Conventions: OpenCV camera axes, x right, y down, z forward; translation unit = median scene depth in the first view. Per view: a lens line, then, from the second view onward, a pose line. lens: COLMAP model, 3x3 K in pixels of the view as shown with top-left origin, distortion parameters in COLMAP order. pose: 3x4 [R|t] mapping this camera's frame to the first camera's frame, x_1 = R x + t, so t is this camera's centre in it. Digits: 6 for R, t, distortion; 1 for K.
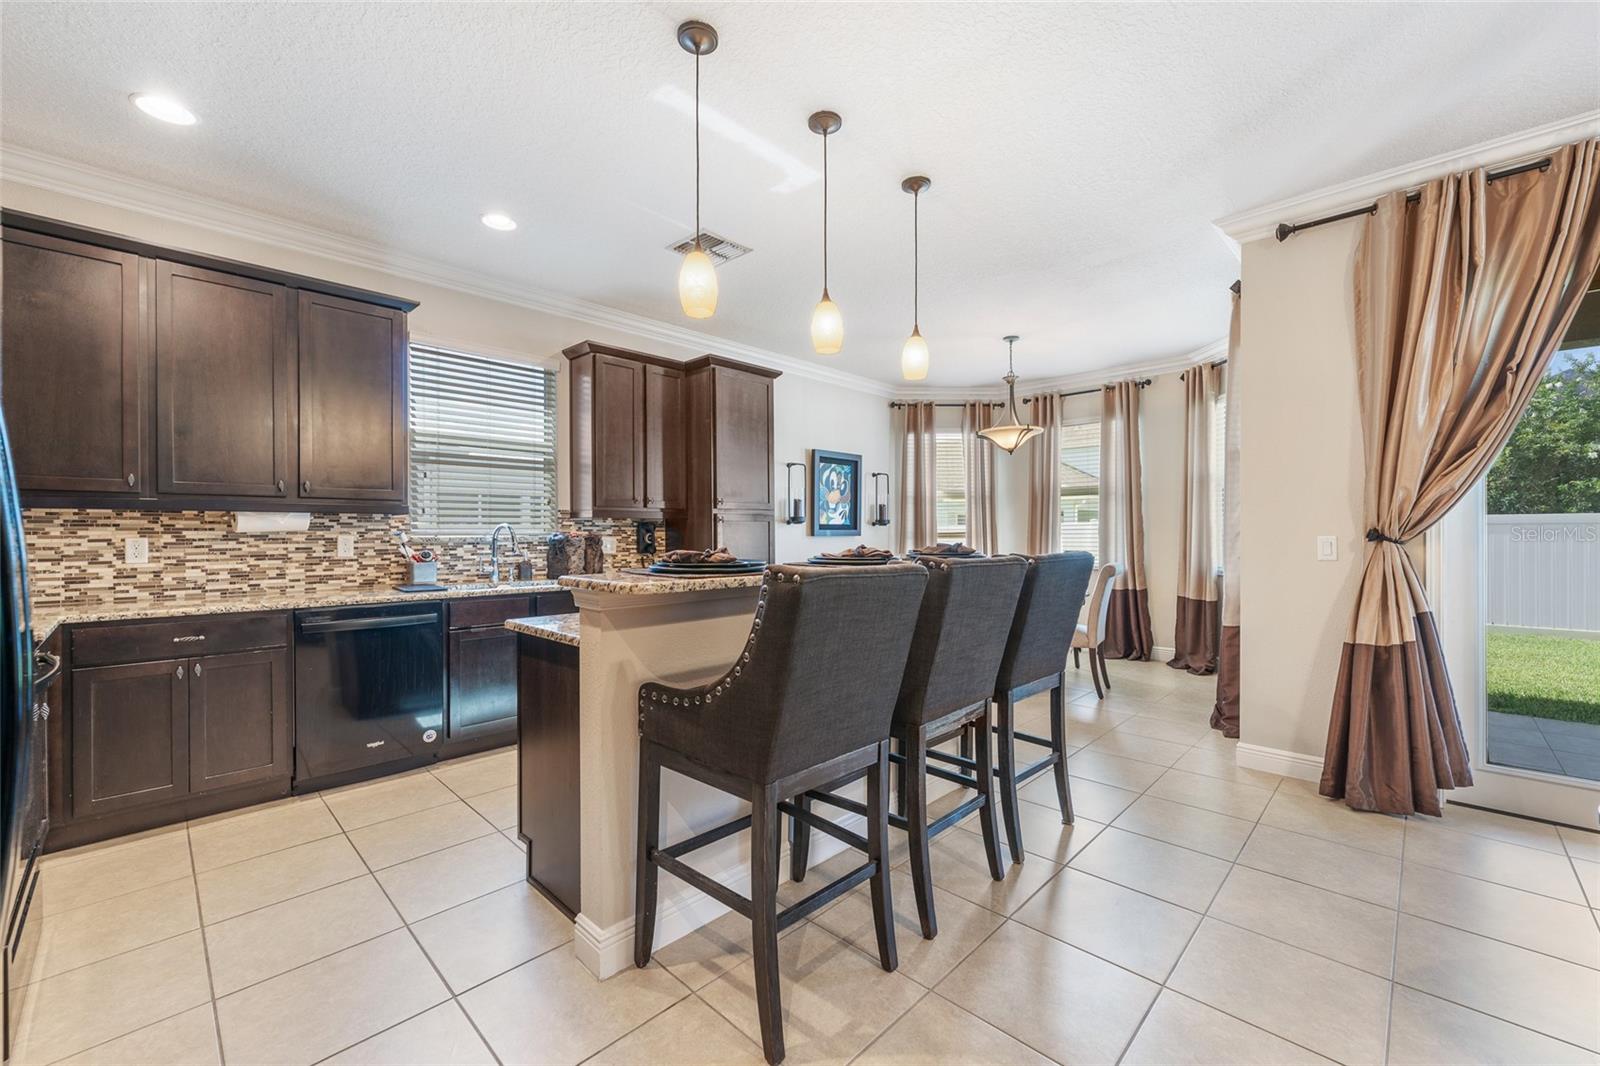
lens RADIAL K [[649.1, 0, 811.8], [0, 649.1, 535.8], [0, 0, 1]] dist [-0.006668, 0.000817]
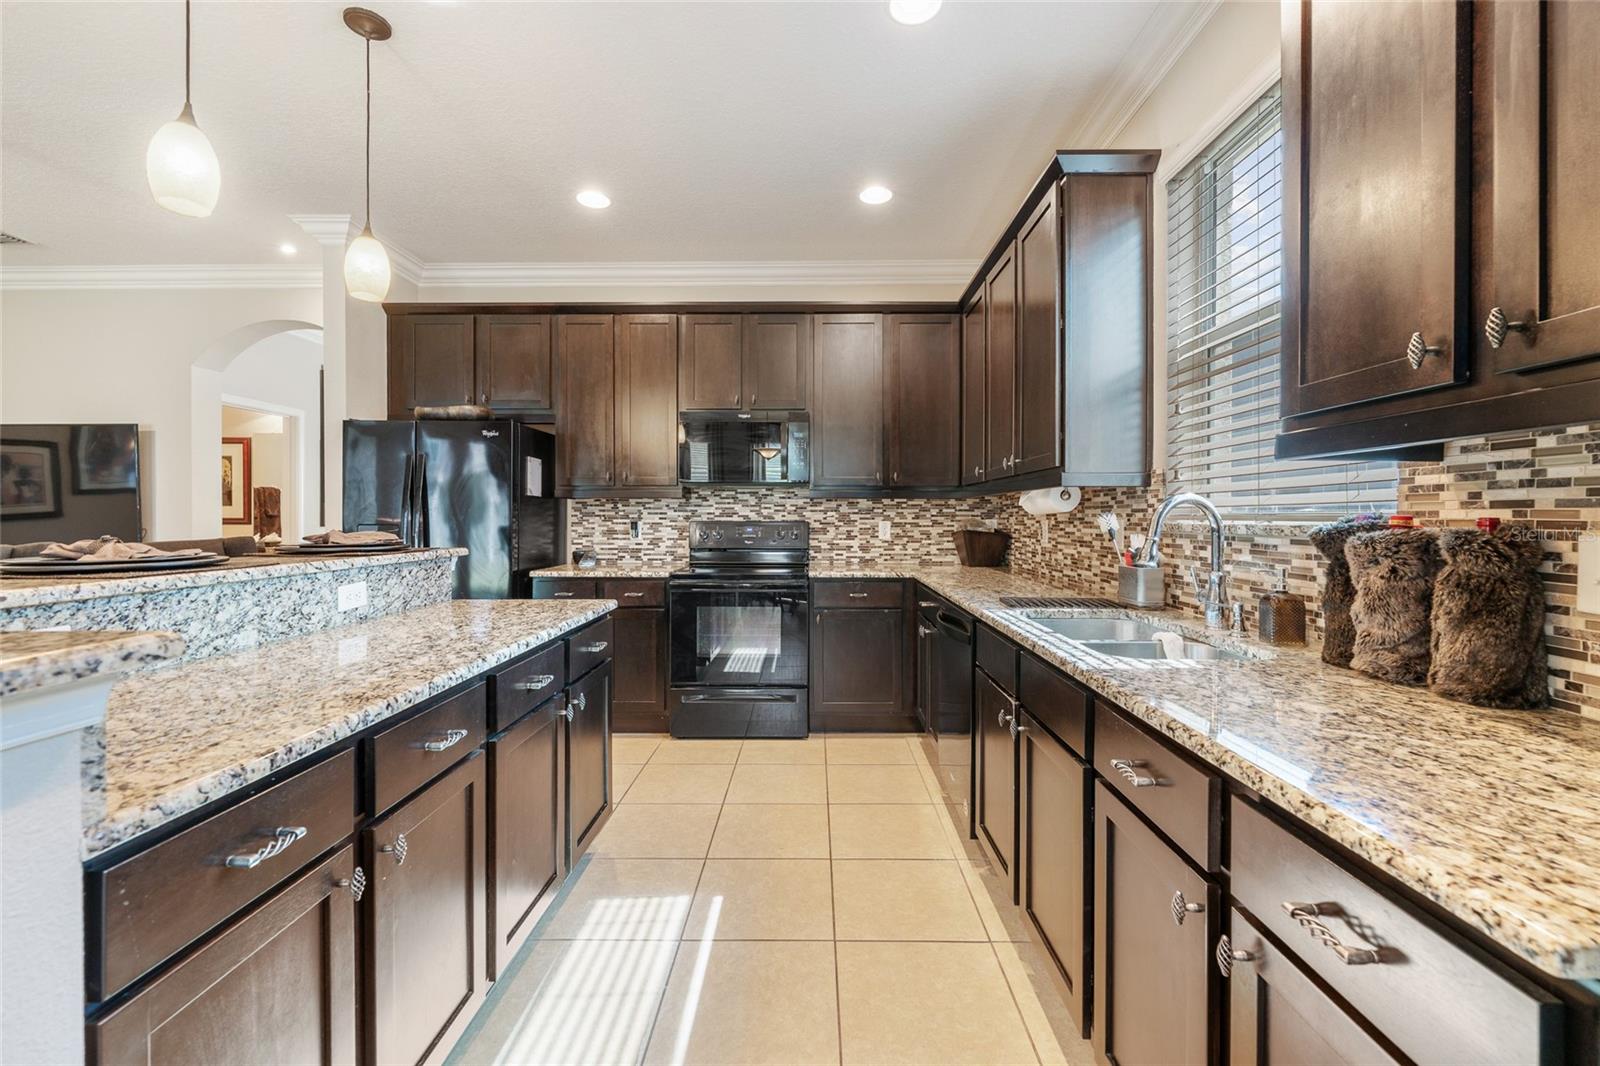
lens RADIAL K [[649.1, 0, 805.3], [0, 649.1, 520.9], [0, 0, 1]] dist [-0.006668, 0.000817]
pose [[-0.731134, 0.004846, -0.682216, 0.007299], [-0.004192, 0.999924, 0.011596, -0.004960], [0.682220, 0.011338, -0.731059, 1.242558]]
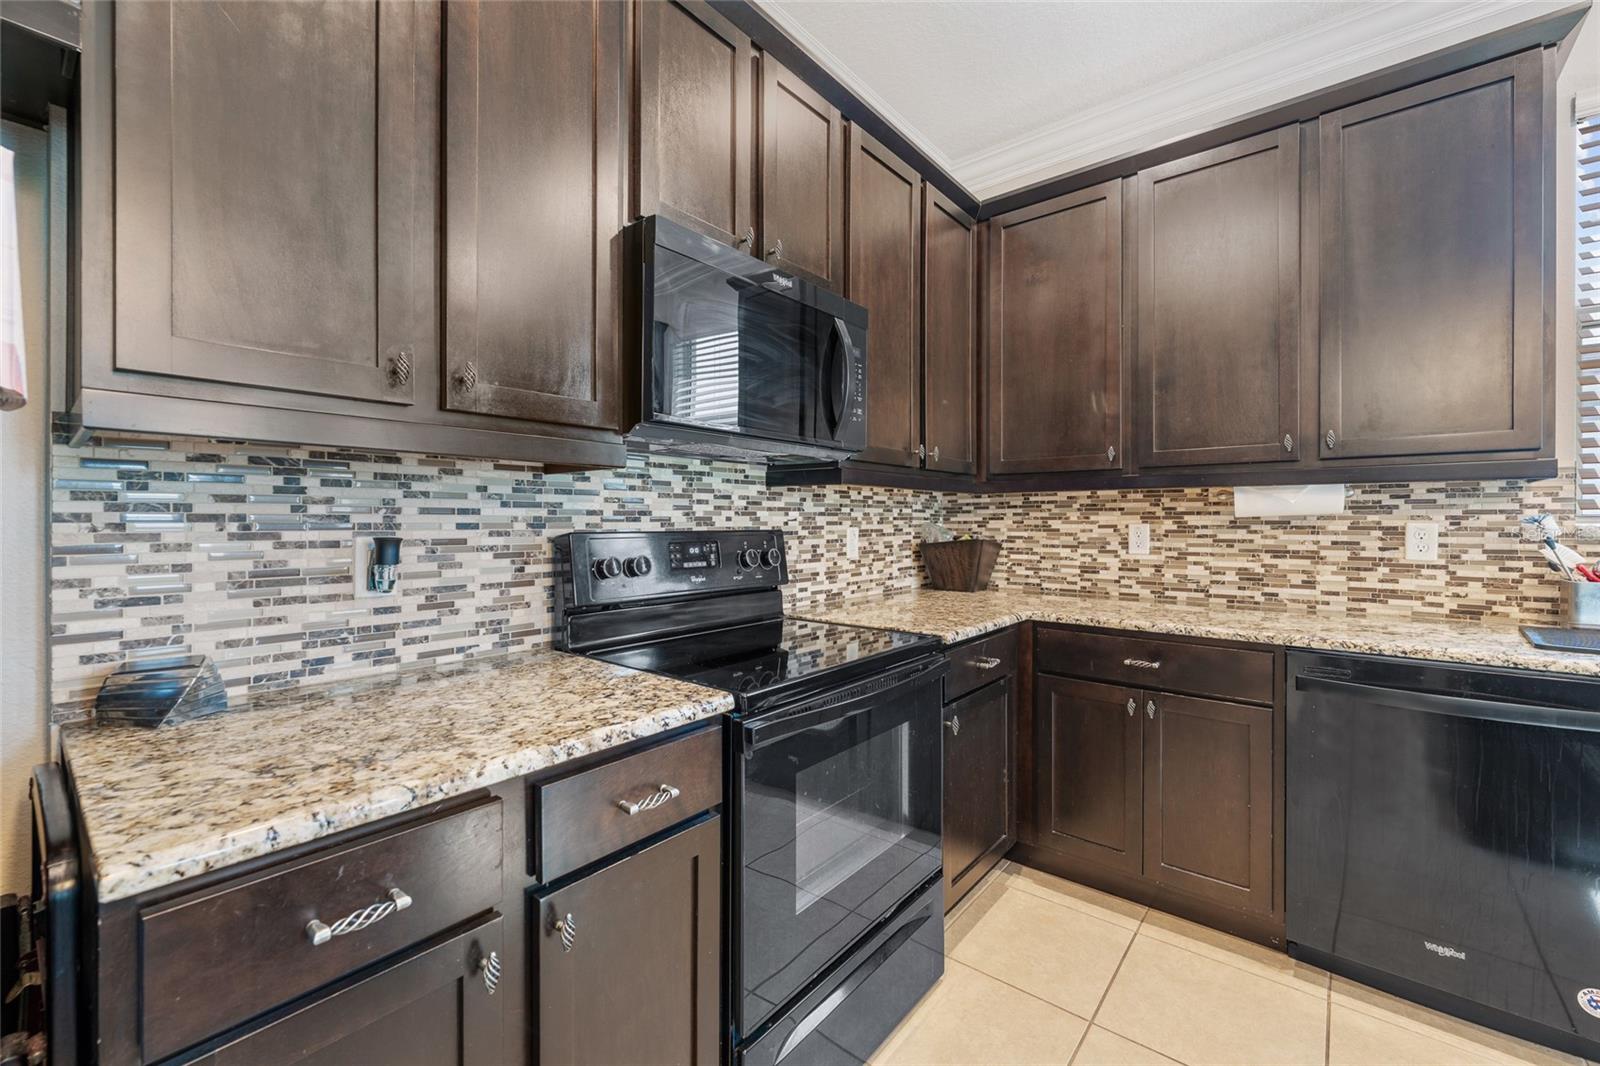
lens RADIAL K [[649.1, 0, 806.4], [0, 649.1, 518.8], [0, 0, 1]] dist [-0.006668, 0.000817]
pose [[0.072884, -0.000922, -0.997340, -0.192129], [-0.005460, 0.999984, -0.001324, 0.000022], [0.997325, 0.005542, 0.072878, 0.410939]]
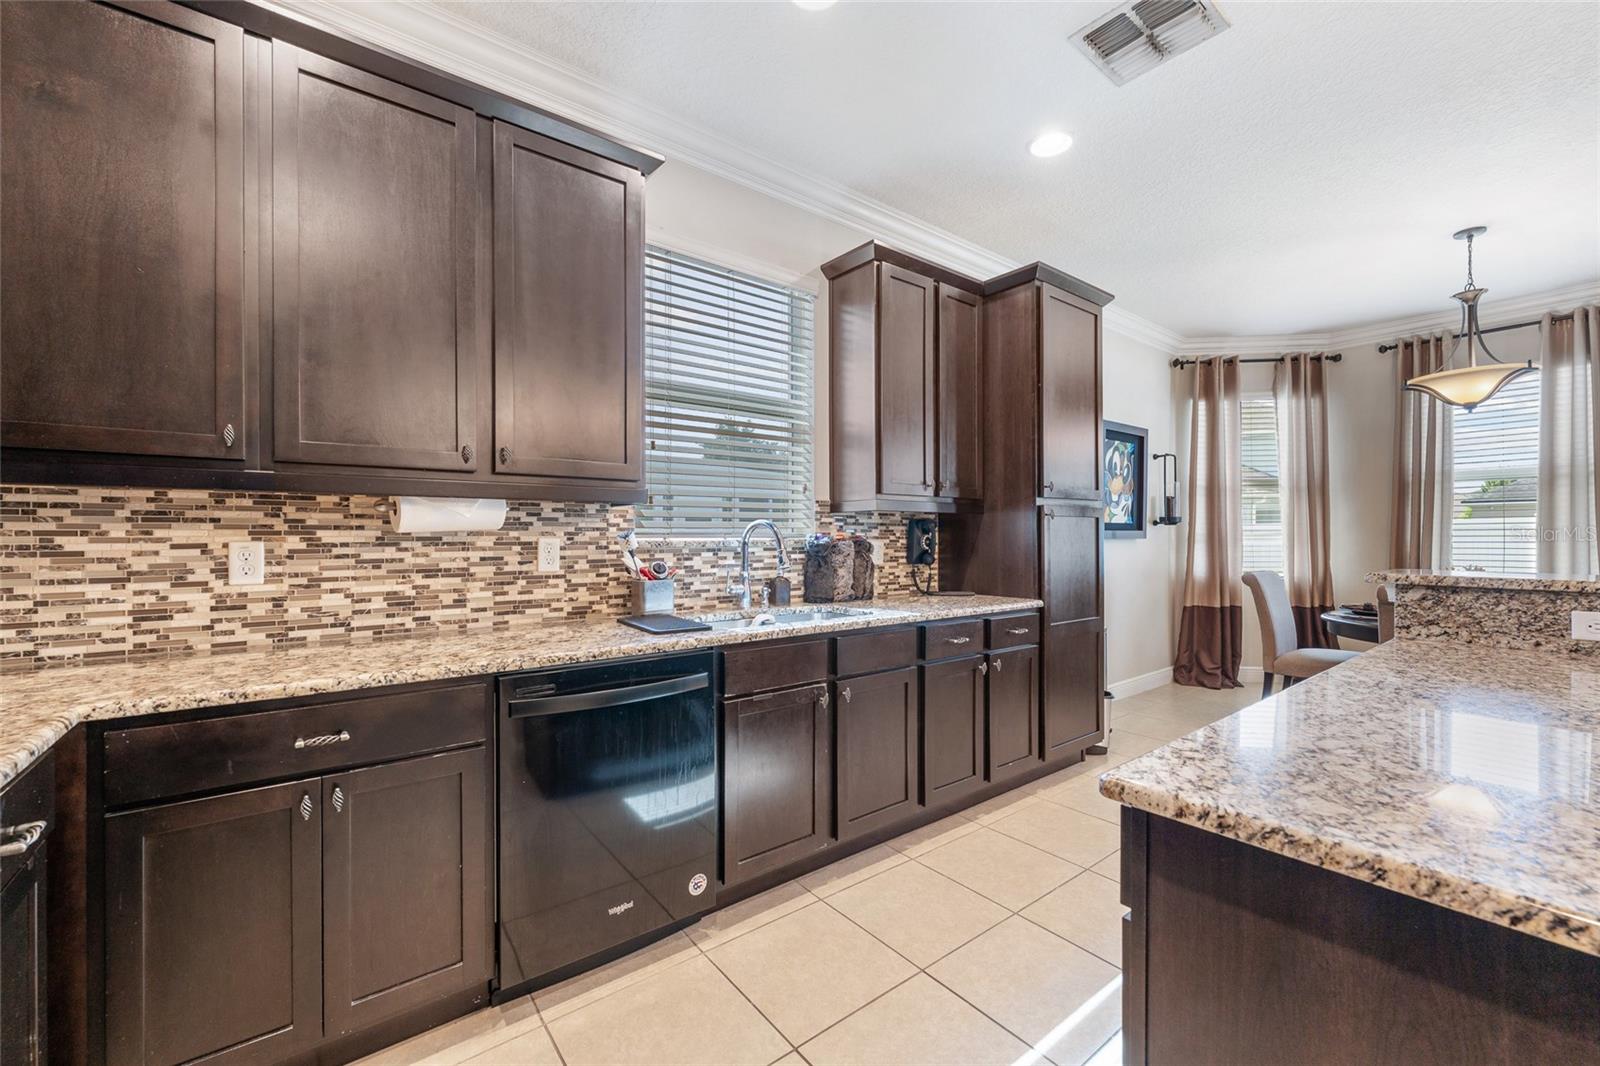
lens RADIAL K [[649.1, 0, 805.5], [0, 649.1, 537.5], [0, 0, 1]] dist [-0.006668, 0.000817]
pose [[0.990065, 0.000249, -0.140610, -0.370846], [-0.000512, 0.999998, -0.001835, 0.000187], [0.140610, 0.001889, 0.990063, 0.394441]]
